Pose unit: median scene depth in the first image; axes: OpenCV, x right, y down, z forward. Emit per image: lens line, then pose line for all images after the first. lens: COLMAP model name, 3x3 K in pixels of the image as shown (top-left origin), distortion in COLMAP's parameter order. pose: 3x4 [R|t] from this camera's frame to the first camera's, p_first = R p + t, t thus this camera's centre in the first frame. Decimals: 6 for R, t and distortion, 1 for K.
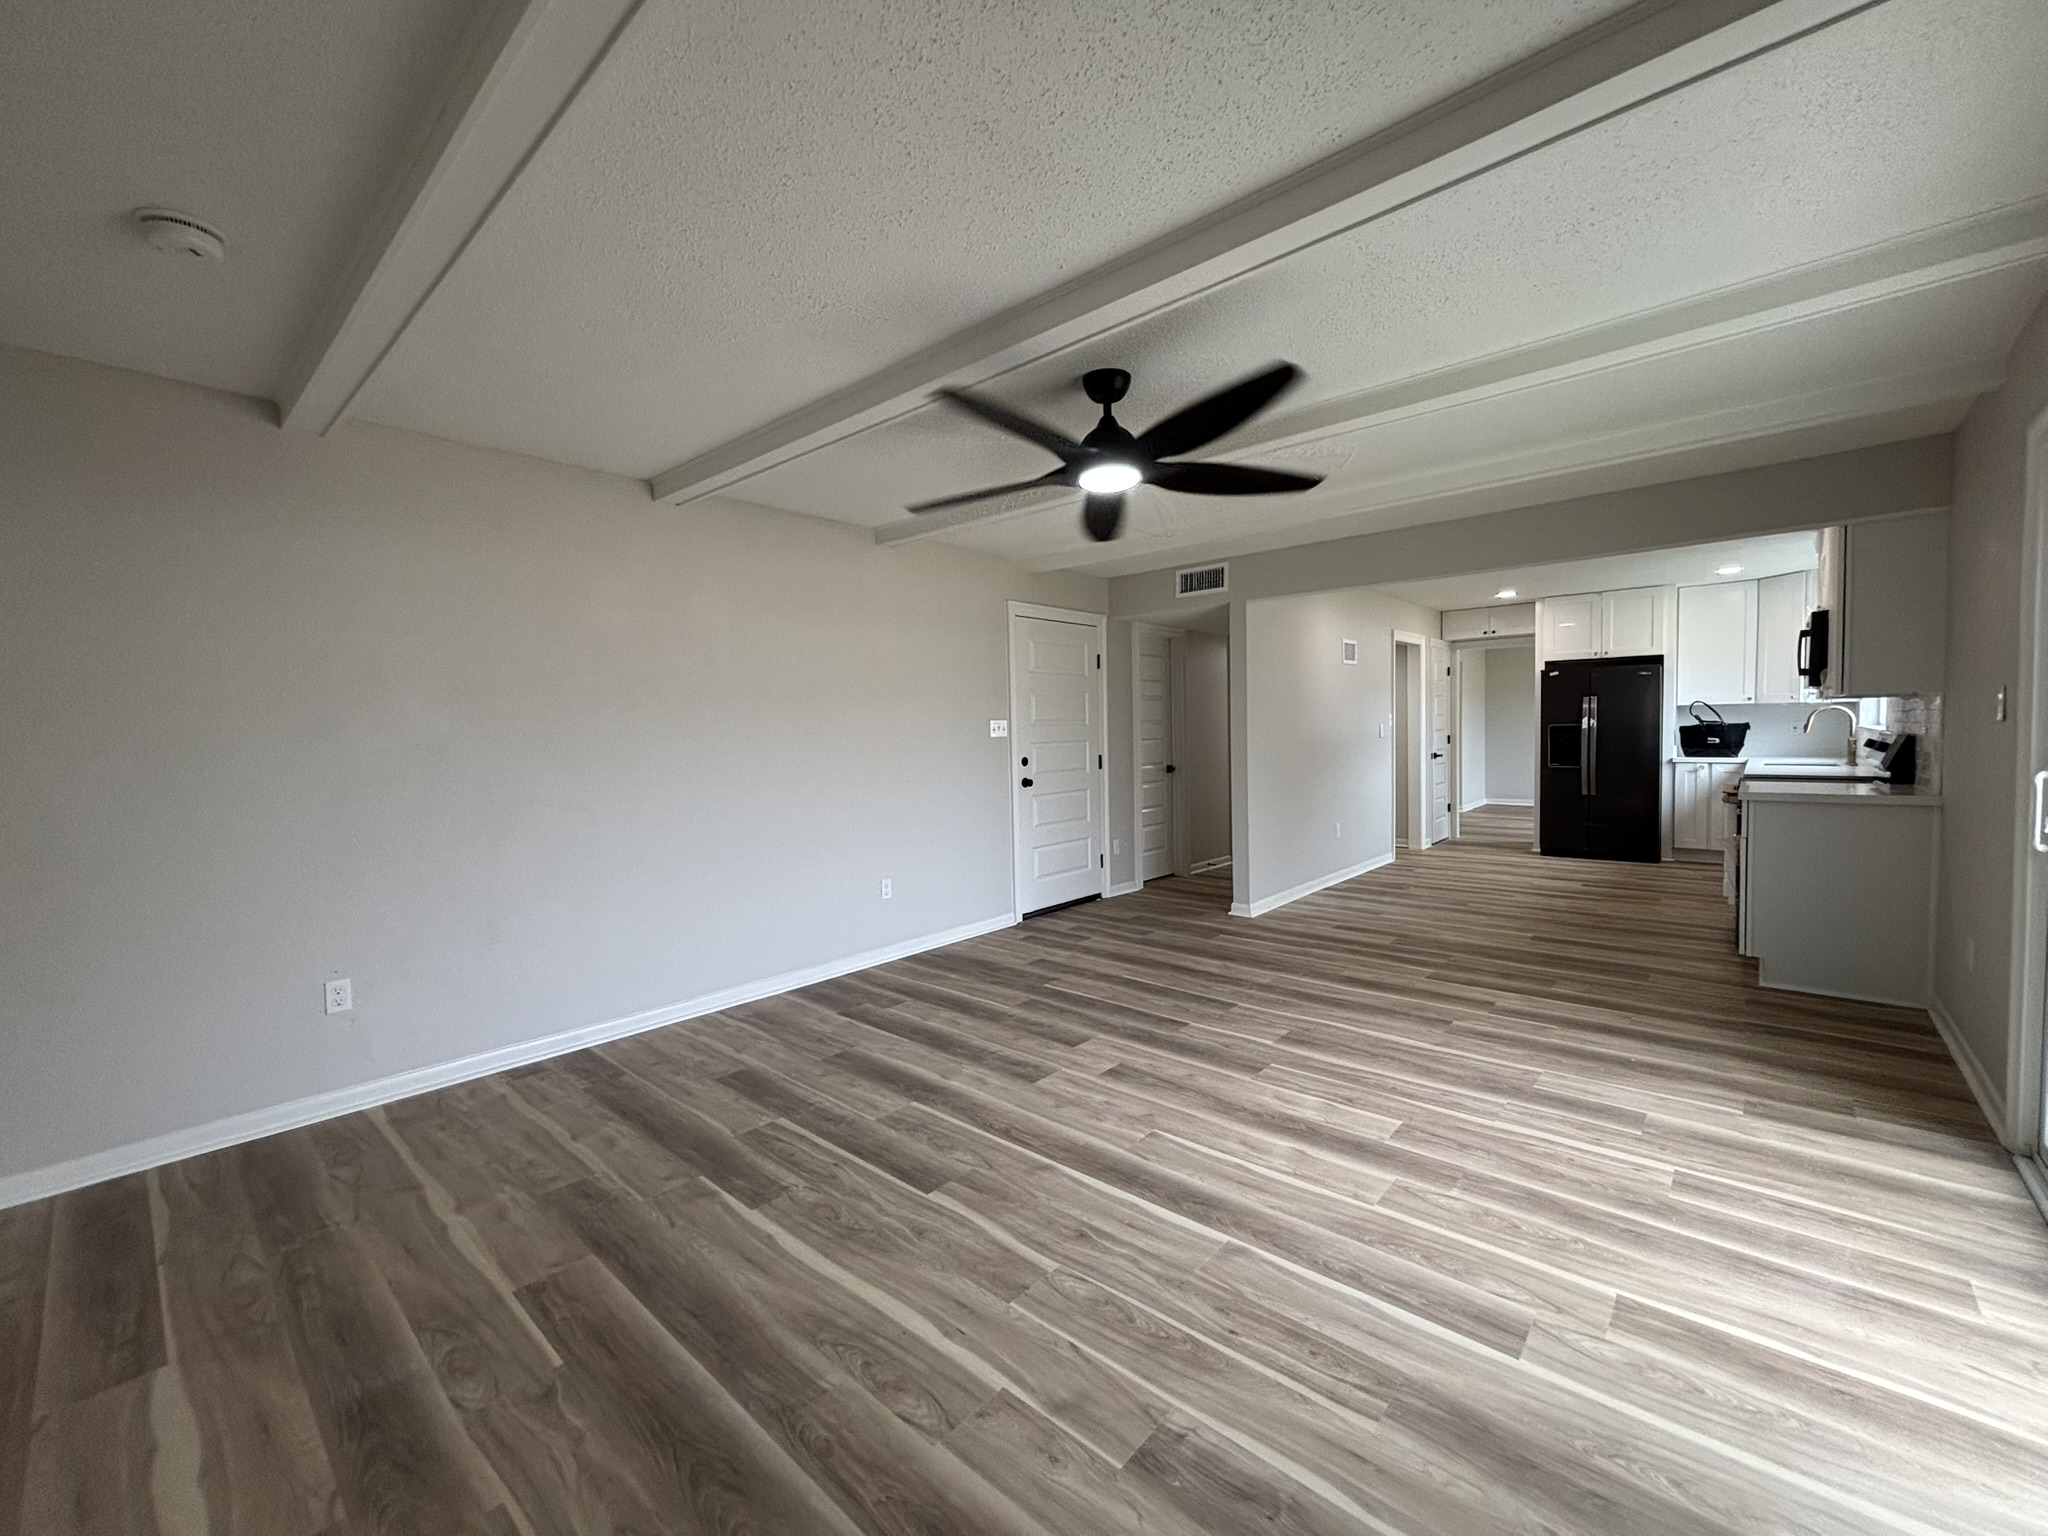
lens RADIAL K [[826.0, 0, 1011.0], [0, 826.0, 773.2], [0, 0, 1]] dist [0.000118, 0.001654]
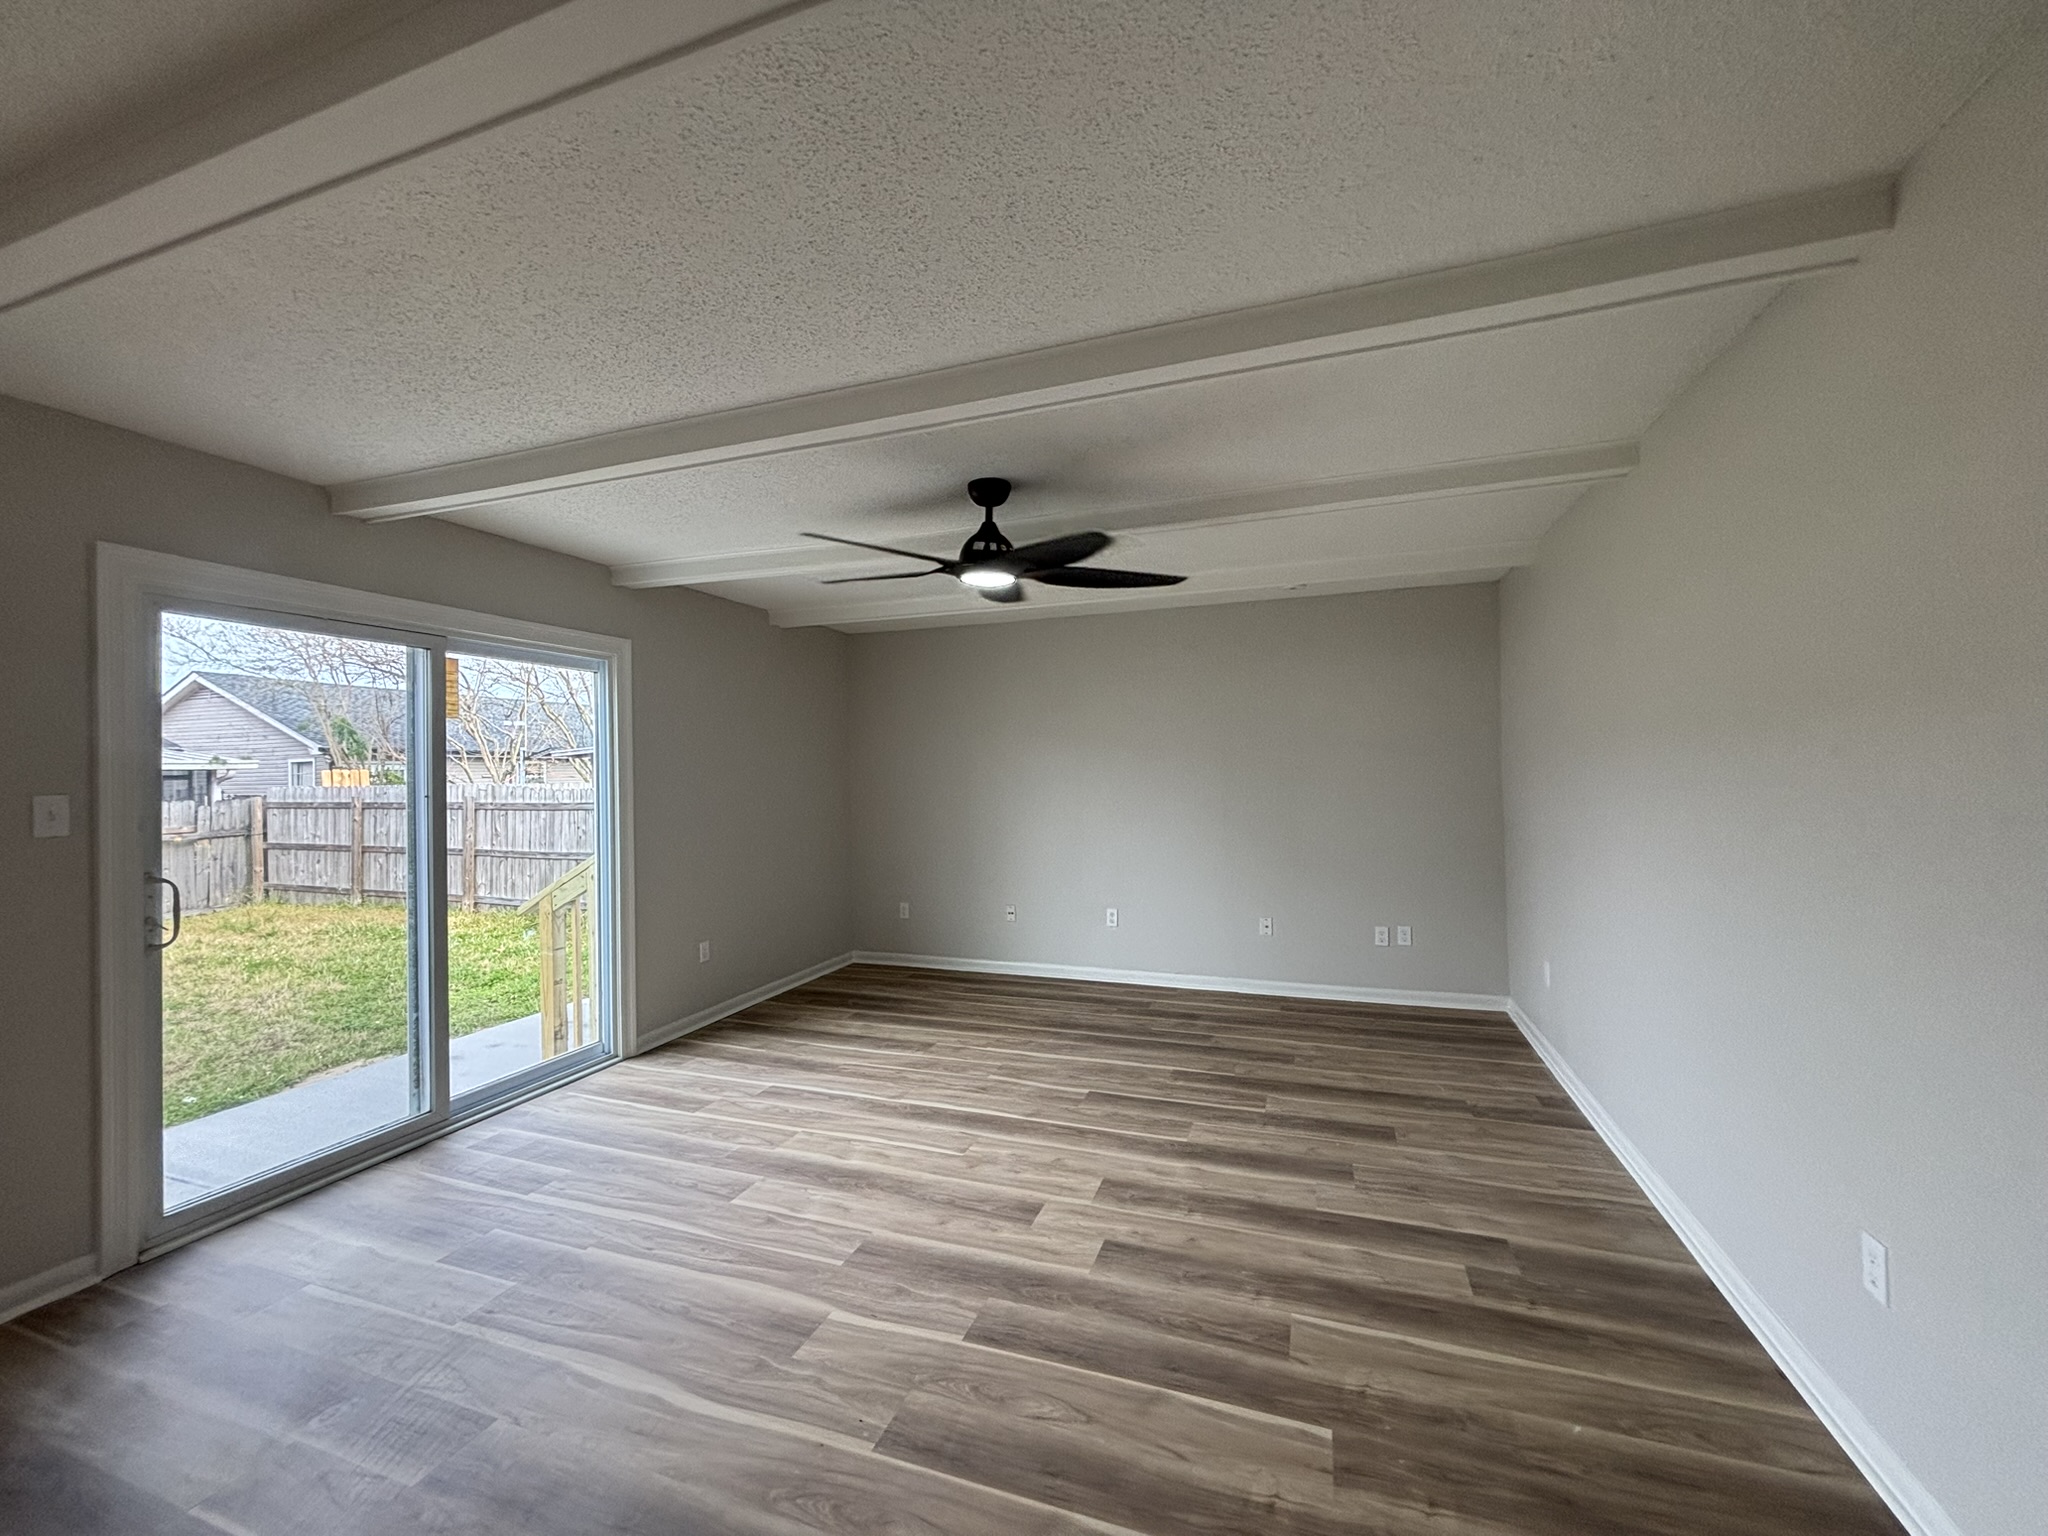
lens RADIAL K [[826.0, 0, 1022.8], [0, 826.0, 767.0], [0, 0, 1]] dist [0.000118, 0.001654]
pose [[-0.920278, 0.031910, -0.389962, 0.504198], [0.013533, 0.998668, 0.049784, -0.148247], [0.391031, 0.040538, -0.919484, 1.977359]]
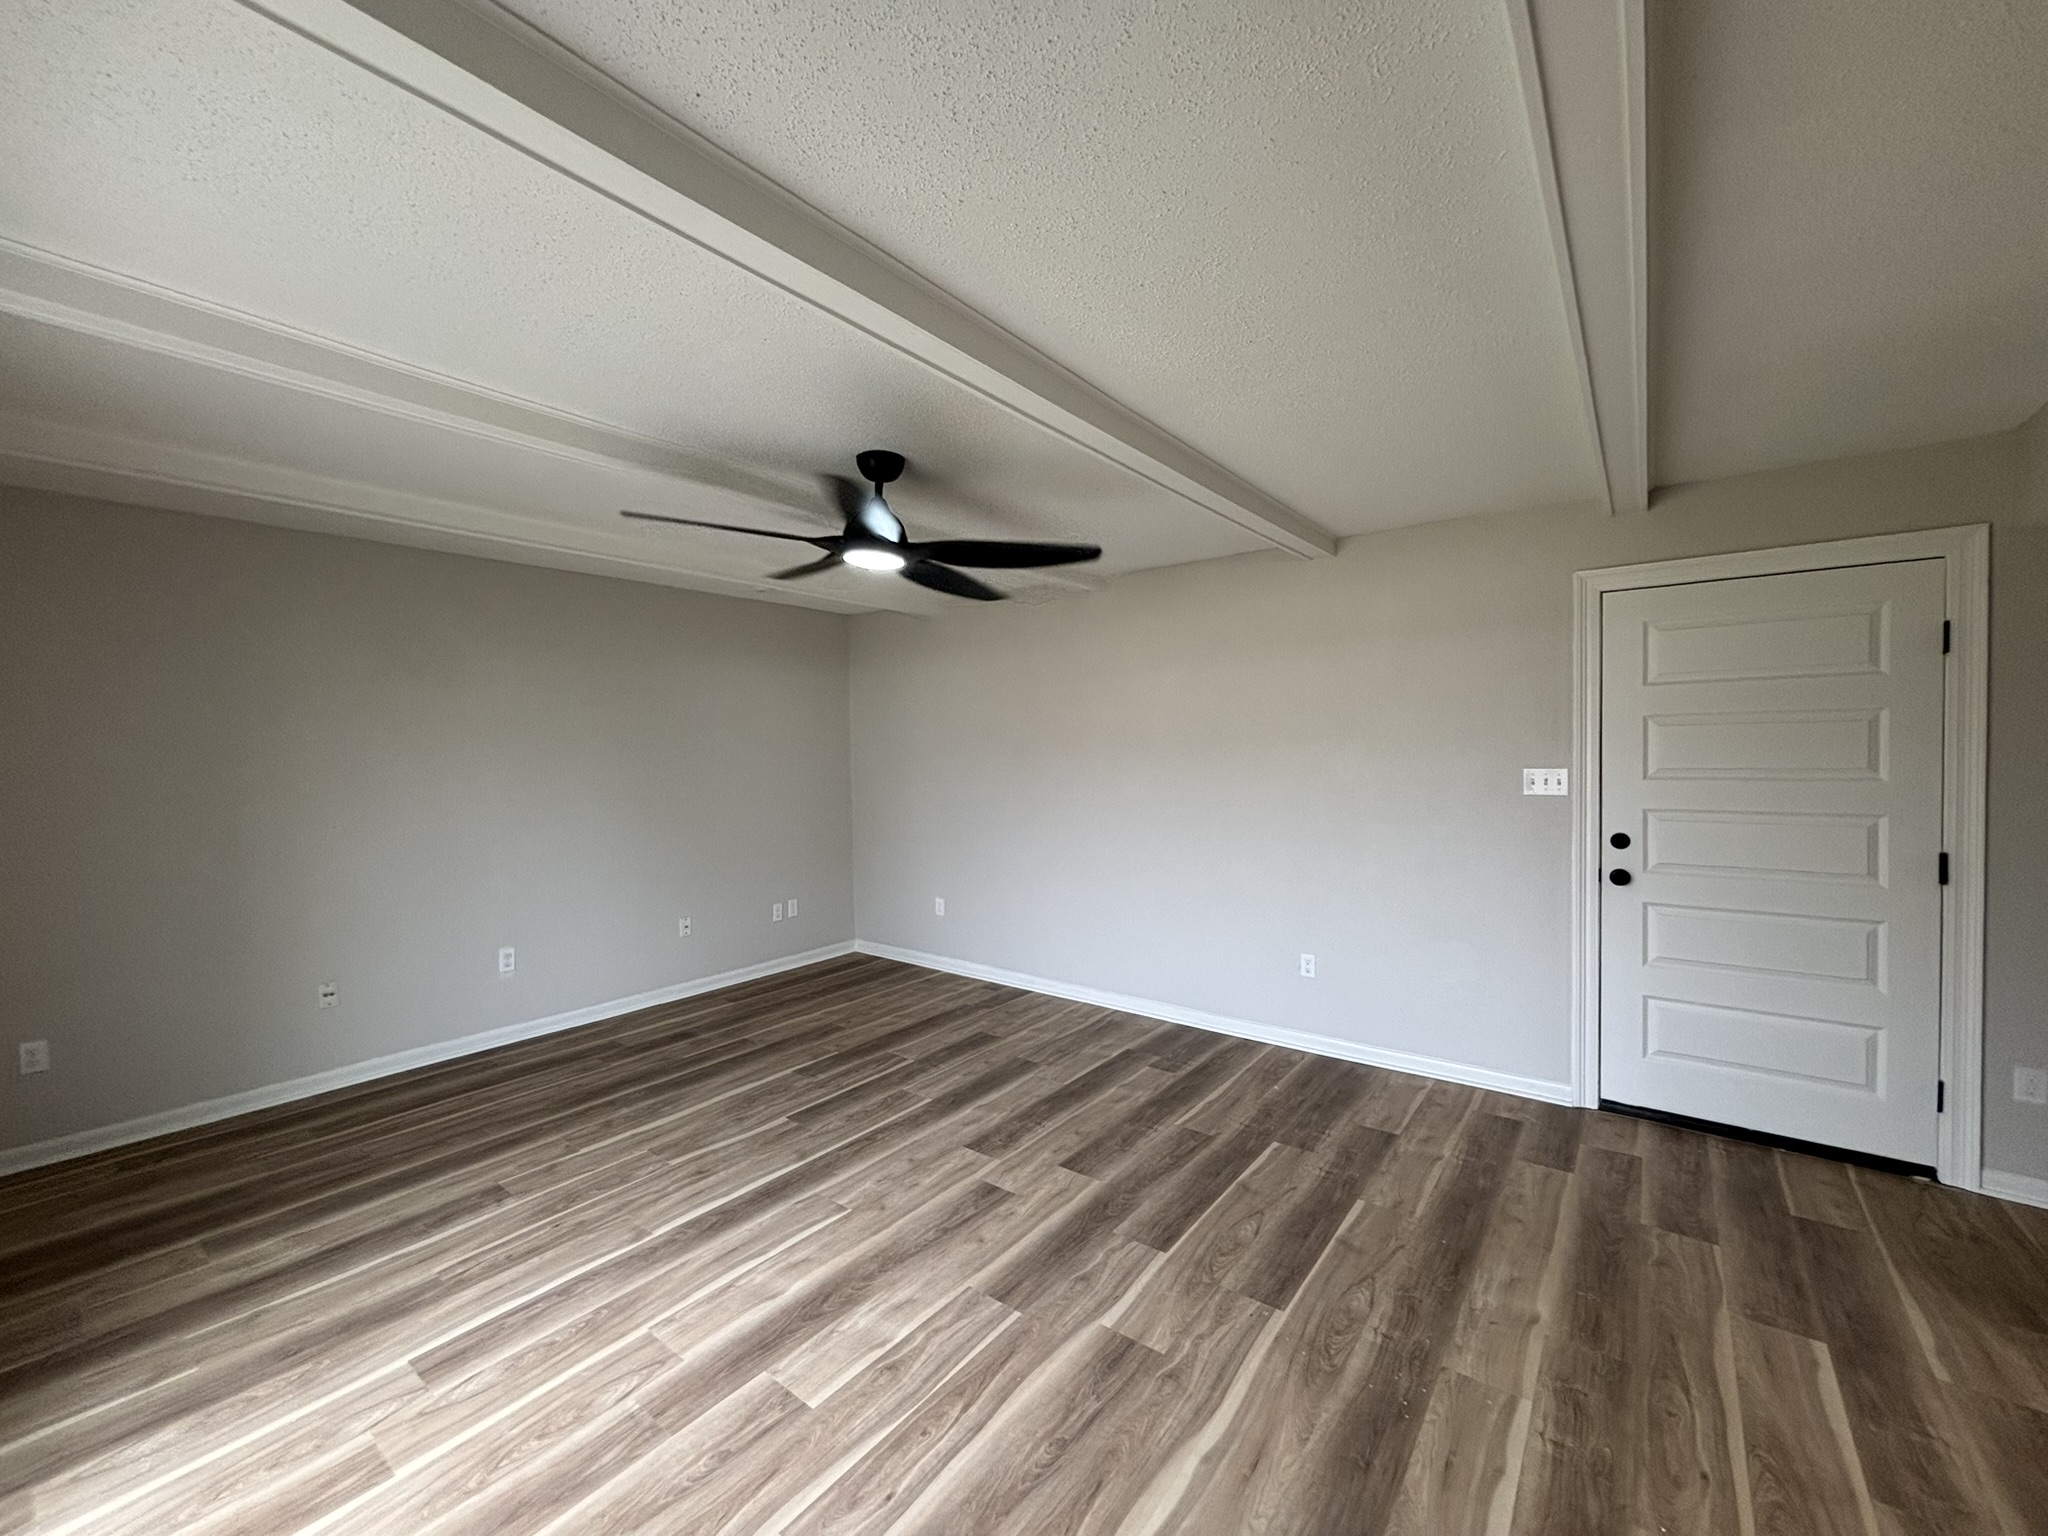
lens RADIAL K [[826.0, 0, 1015.5], [0, 826.0, 758.7], [0, 0, 1]] dist [0.000118, 0.001654]
pose [[0.079016, 0.037201, -0.996179, 1.117481], [-0.042501, 0.998521, 0.033917, -0.146036], [0.995967, 0.039659, 0.080480, 1.056463]]
